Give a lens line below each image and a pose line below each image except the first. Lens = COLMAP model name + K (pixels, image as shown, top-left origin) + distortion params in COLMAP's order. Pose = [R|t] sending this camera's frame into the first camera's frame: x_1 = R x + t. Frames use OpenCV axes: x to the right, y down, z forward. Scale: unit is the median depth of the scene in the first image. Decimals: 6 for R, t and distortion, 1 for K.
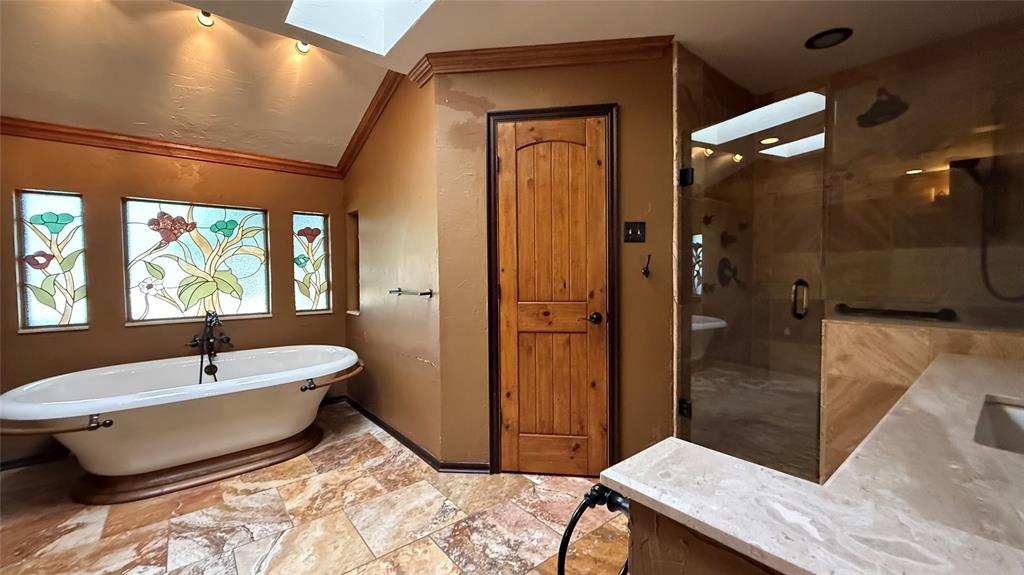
lens RADIAL K [[407.5, 0, 508.7], [0, 407.5, 288.6], [0, 0, 1]] dist [0.001061, 0.000570]
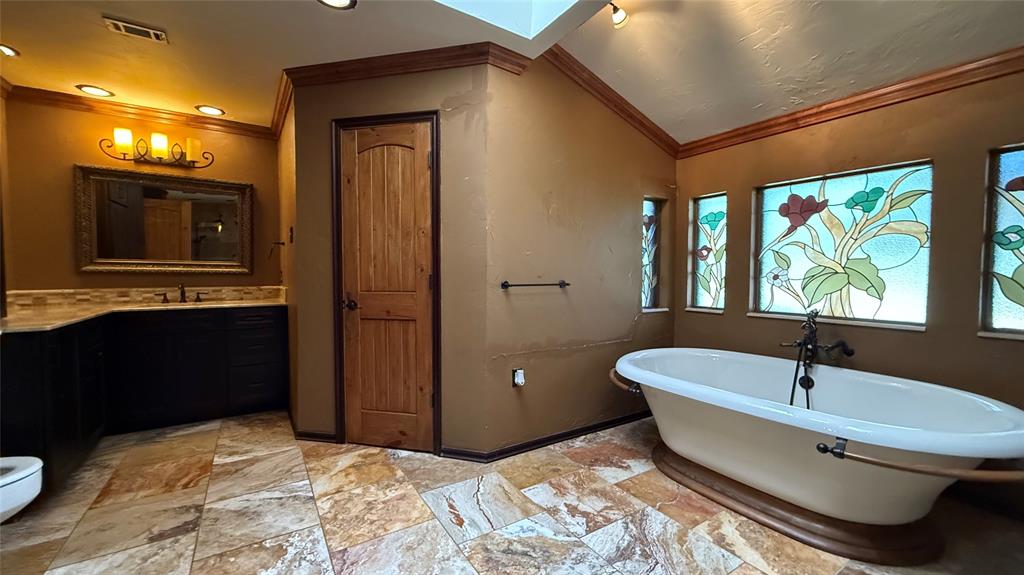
lens RADIAL K [[407.5, 0, 509.5], [0, 407.5, 287.3], [0, 0, 1]] dist [0.001061, 0.000570]
pose [[-0.107478, 0.047163, -0.993088, 0.122821], [-0.037123, 0.997987, 0.051413, -0.007739], [0.993514, 0.042392, -0.105510, 0.512828]]
